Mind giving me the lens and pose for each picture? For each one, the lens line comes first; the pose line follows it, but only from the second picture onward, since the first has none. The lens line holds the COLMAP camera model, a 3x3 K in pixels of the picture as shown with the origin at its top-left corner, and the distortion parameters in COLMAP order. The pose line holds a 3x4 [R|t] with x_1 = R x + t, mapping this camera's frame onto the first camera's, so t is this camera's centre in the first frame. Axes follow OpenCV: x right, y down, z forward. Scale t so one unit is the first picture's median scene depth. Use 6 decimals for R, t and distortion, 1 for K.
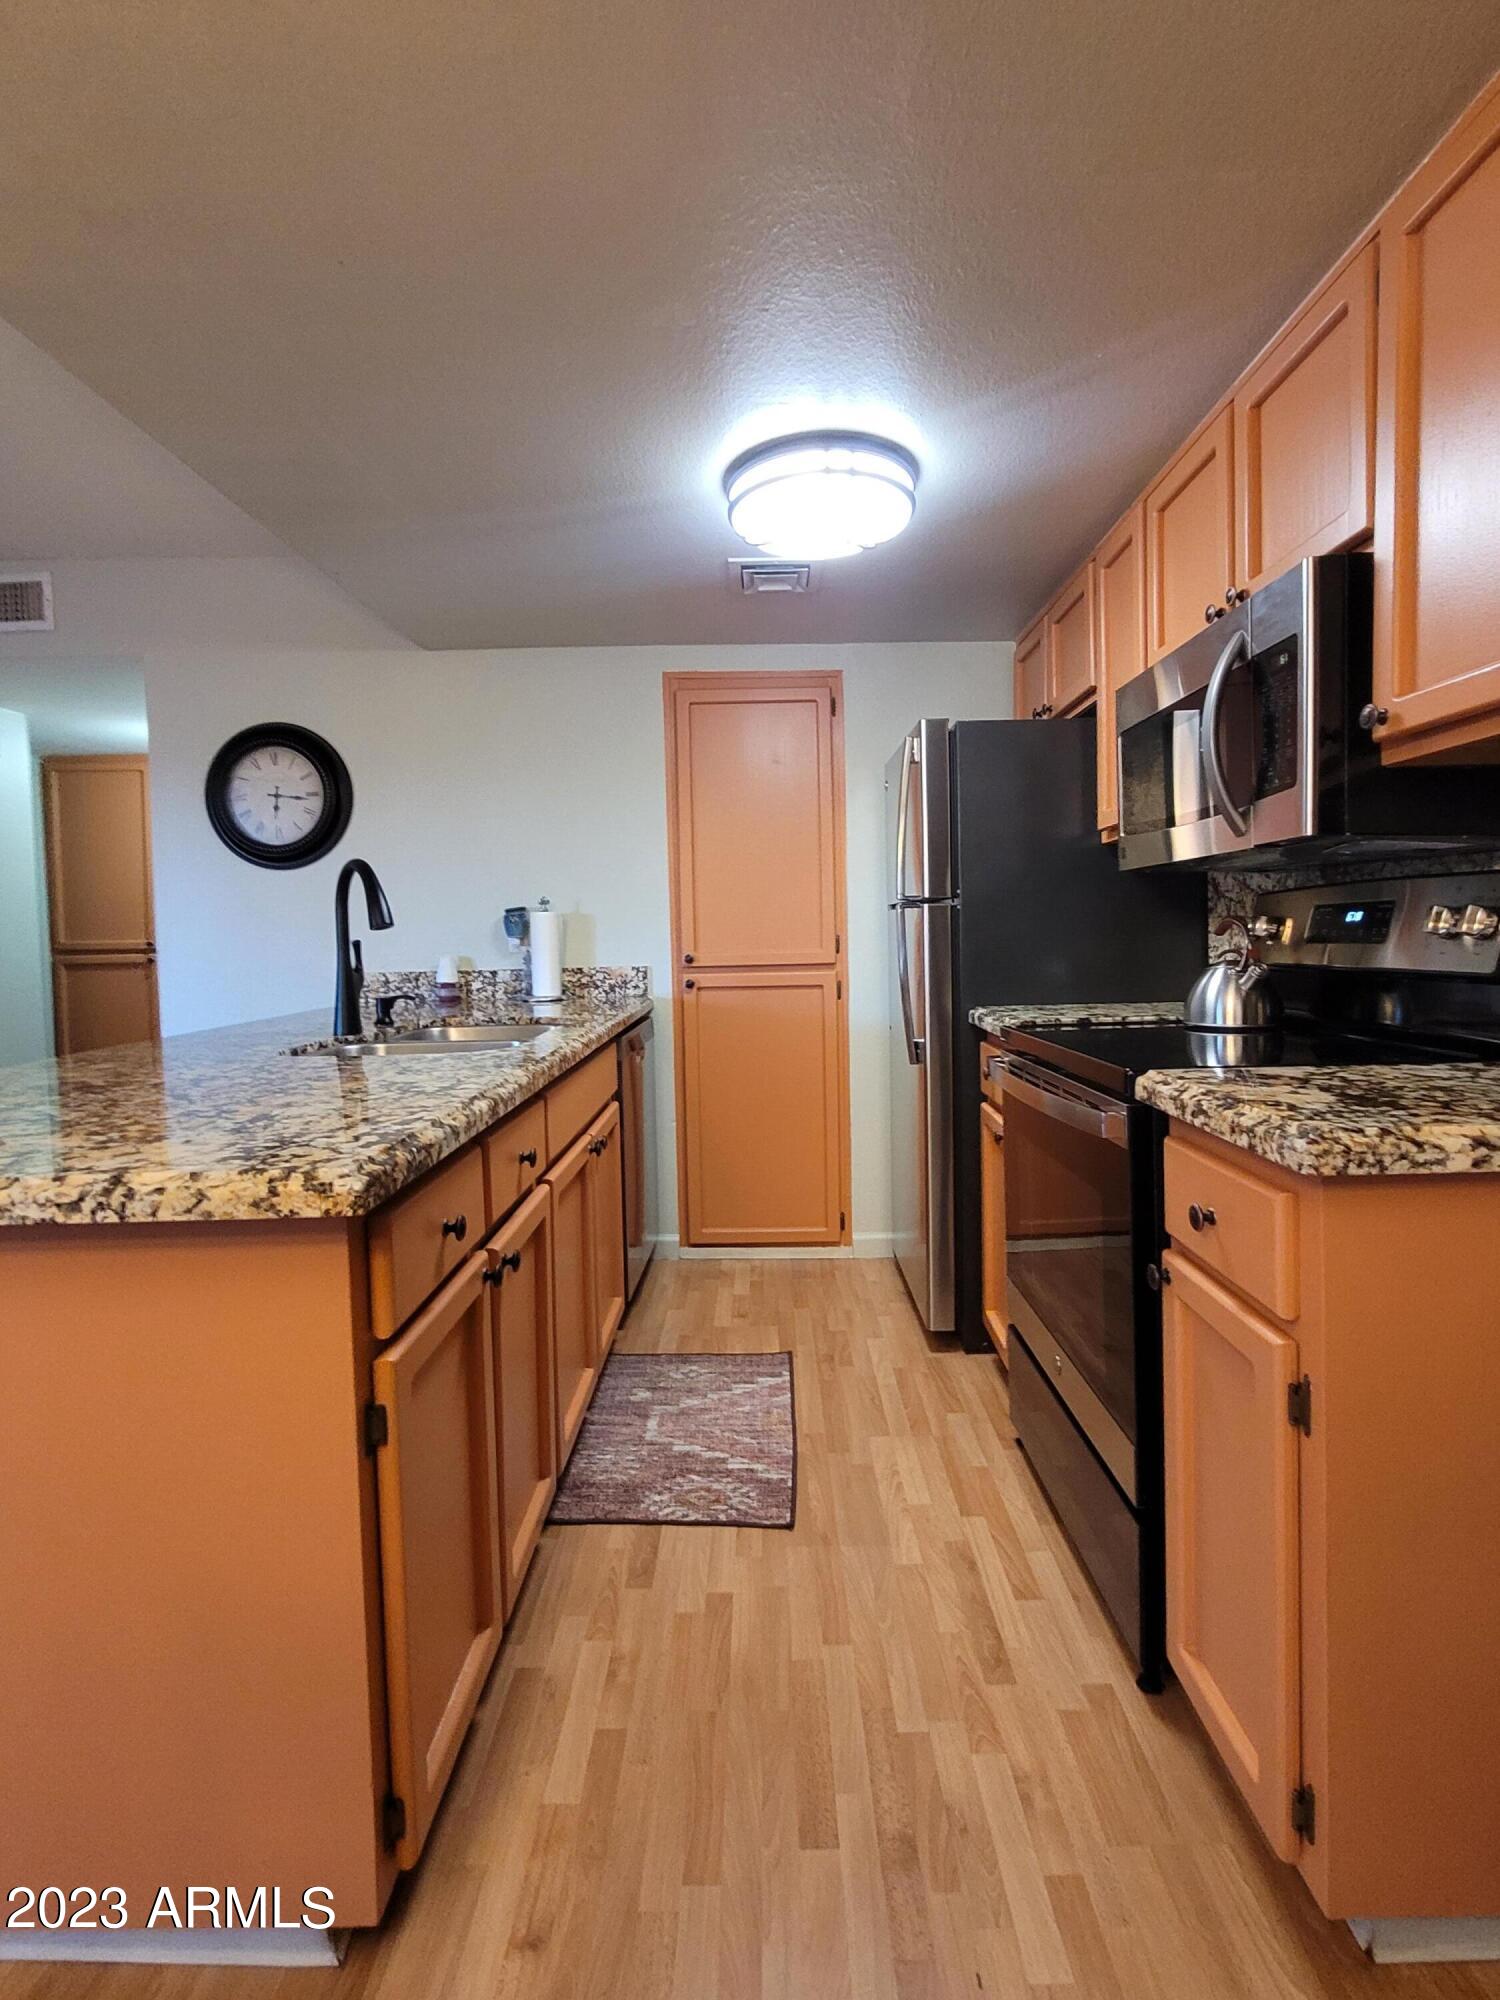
lens RADIAL K [[961.4, 0, 757.5], [0, 961.4, 974.8], [0, 0, 1]] dist [-0.002376, -0.001485]
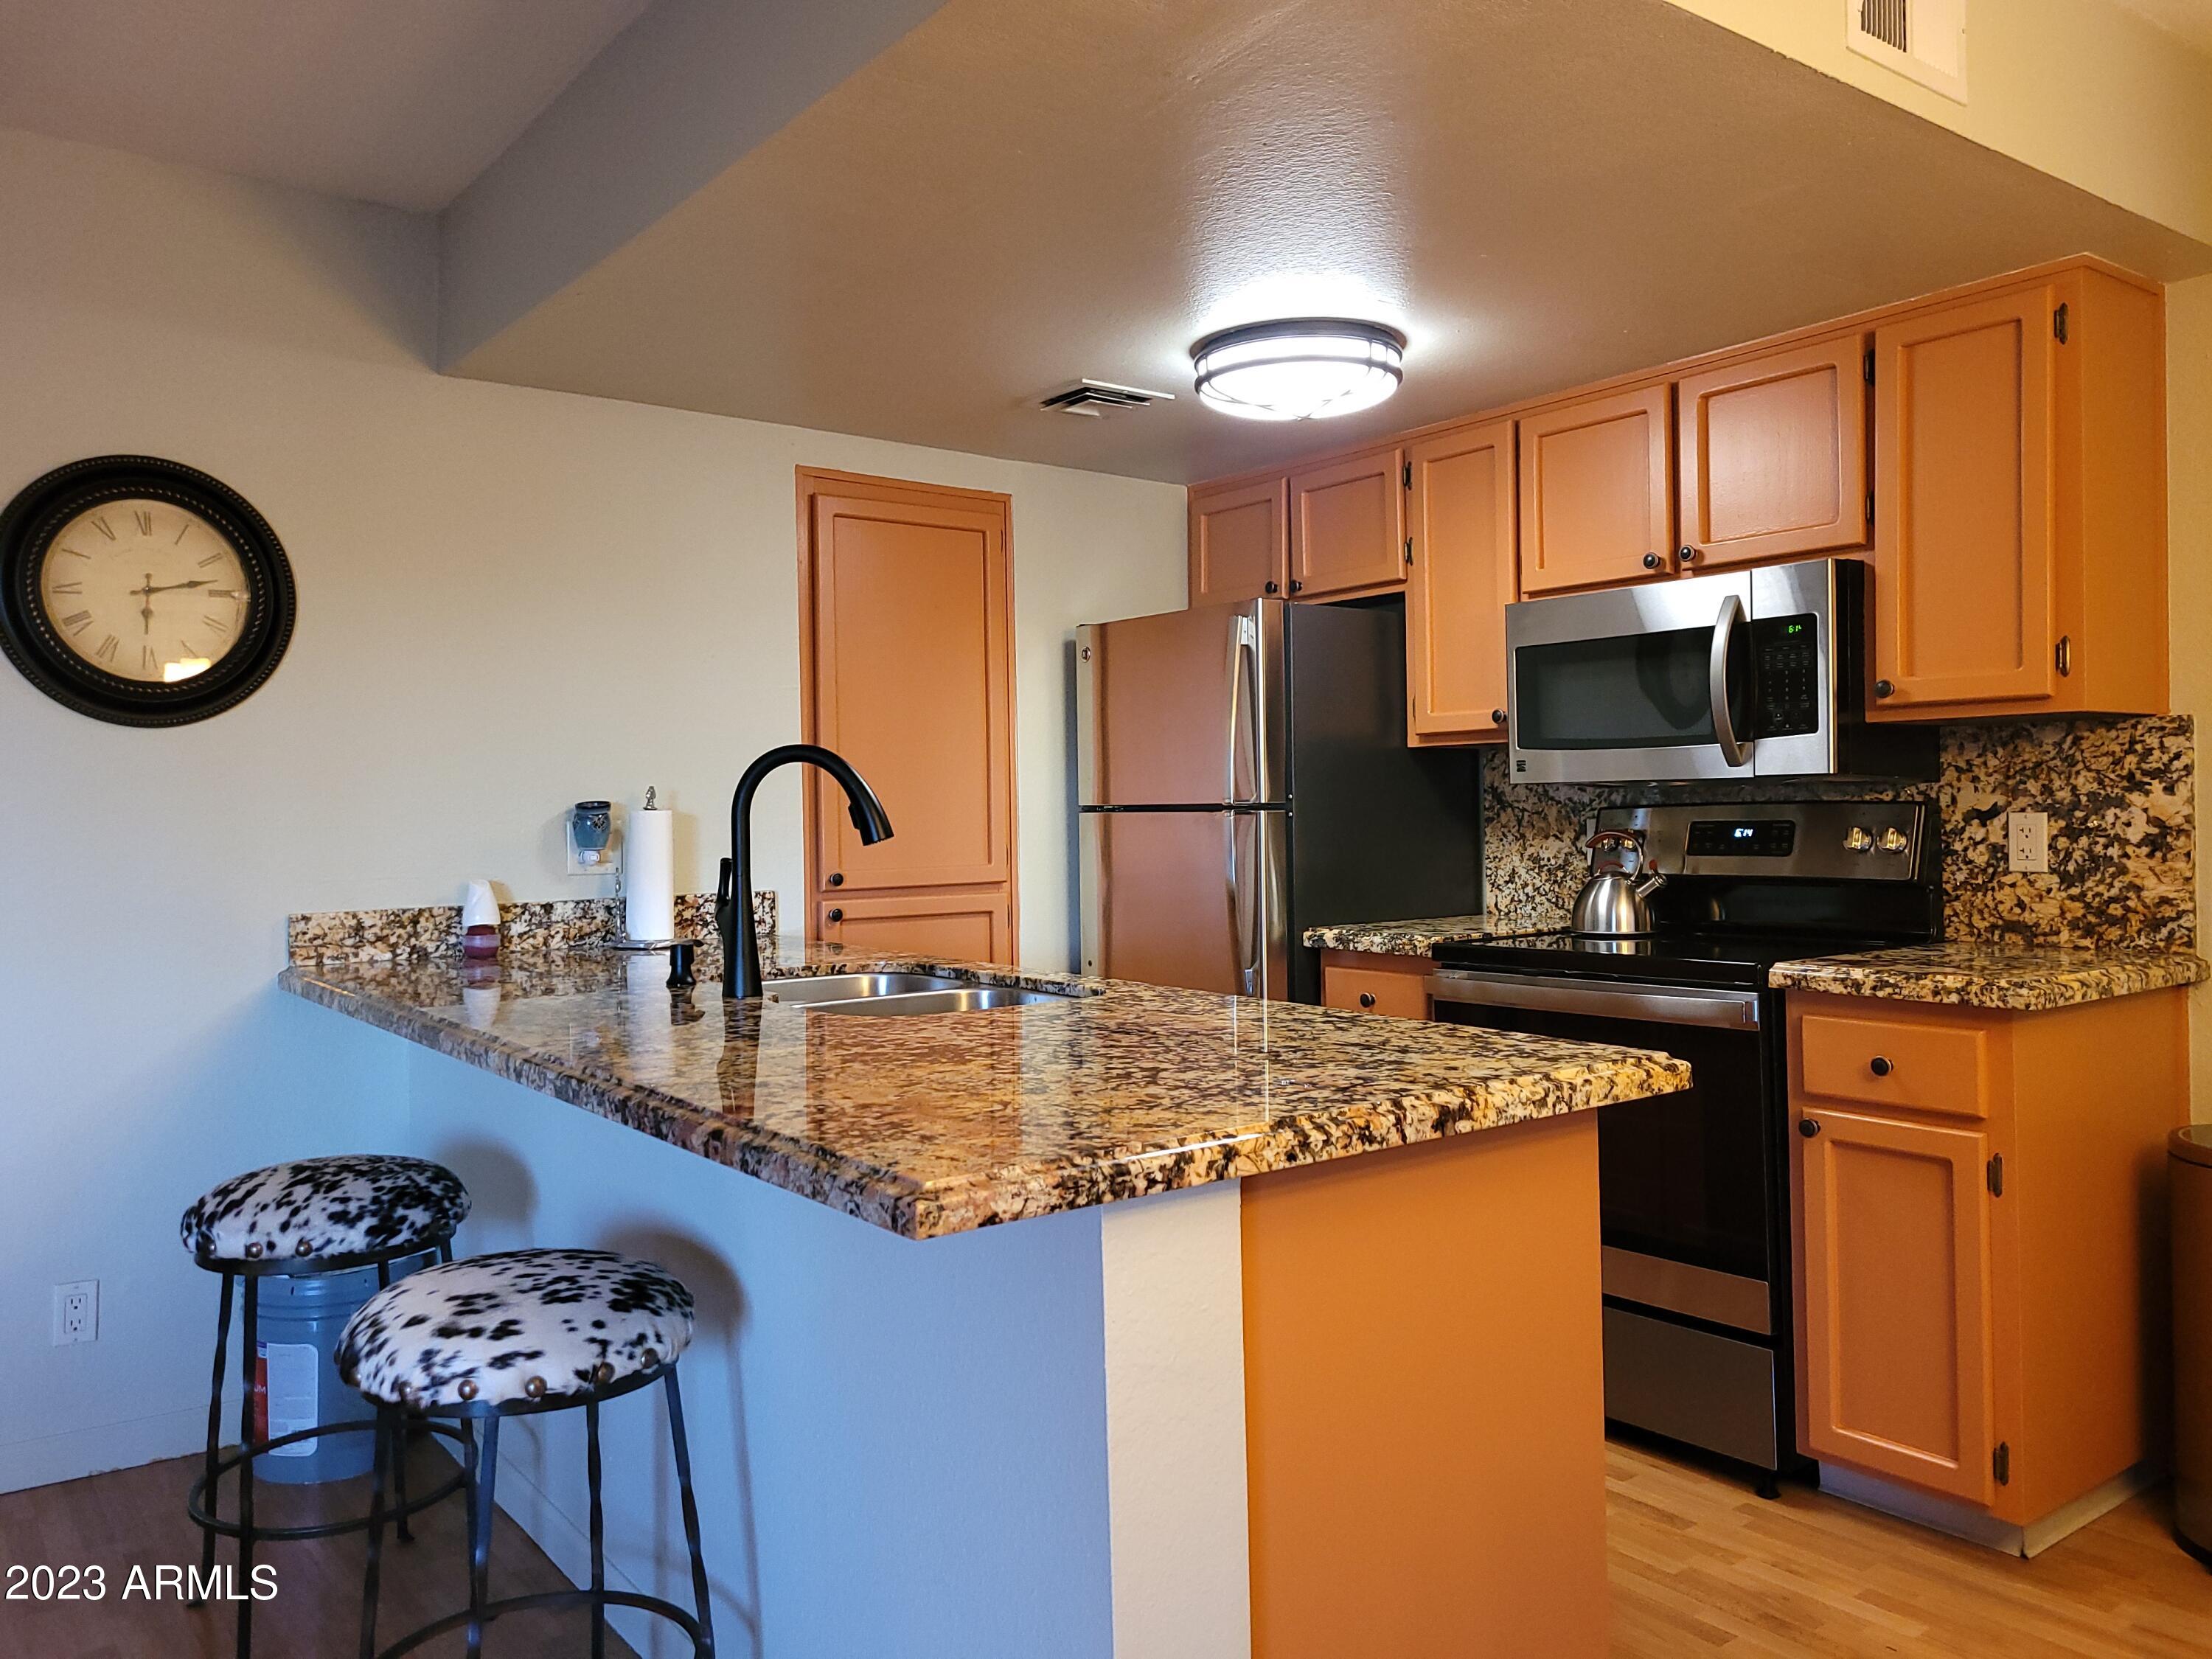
lens RADIAL K [[1661.0, 0, 1106.0], [0, 1661.0, 829.5], [0, 0, 1]] dist [0.065226, -0.050711]
pose [[0.795557, 0.001655, 0.605876, -1.080445], [0.022955, 0.999196, -0.032871, -0.013865], [-0.605443, 0.040059, 0.794880, -0.129927]]
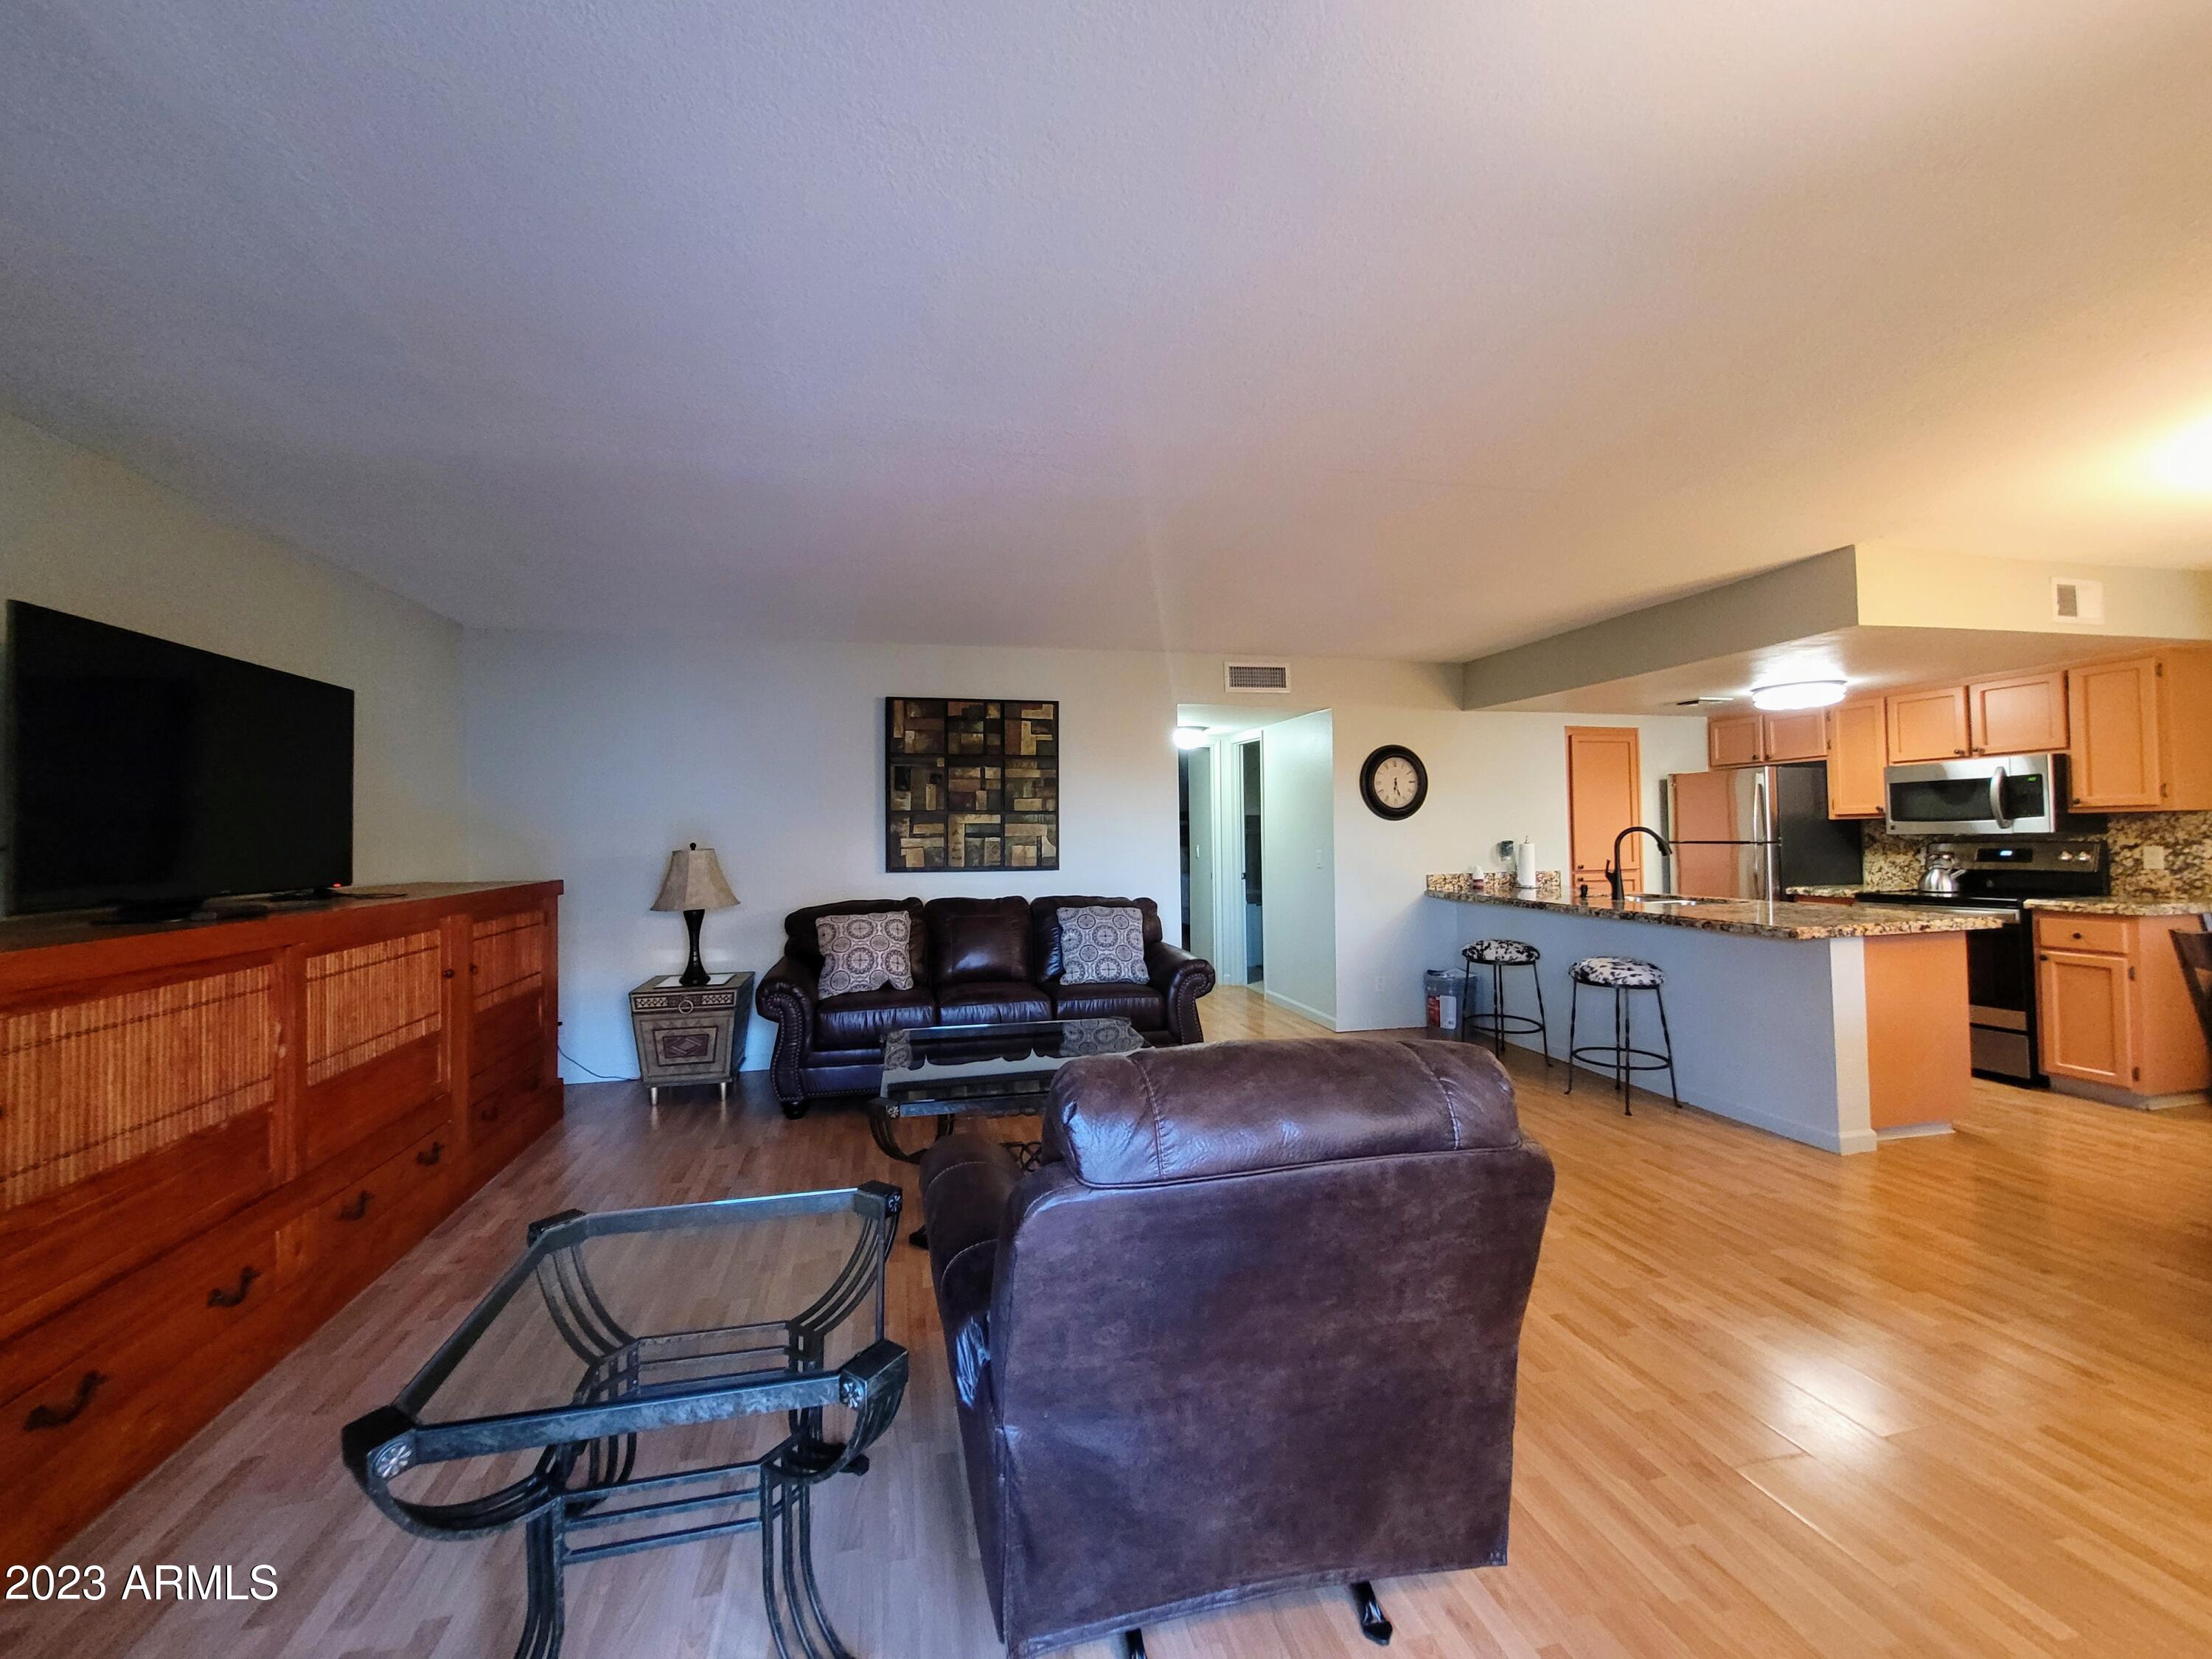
lens RADIAL K [[860.4, 0, 1078.2], [0, 860.4, 825.4], [0, 0, 1]] dist [-0.001568, -0.000782]
pose [[0.976590, 0.008413, 0.214944, -2.492663], [0.004837, 0.998123, -0.061042, 0.002673], [-0.215054, 0.060653, 0.974717, -0.898213]]
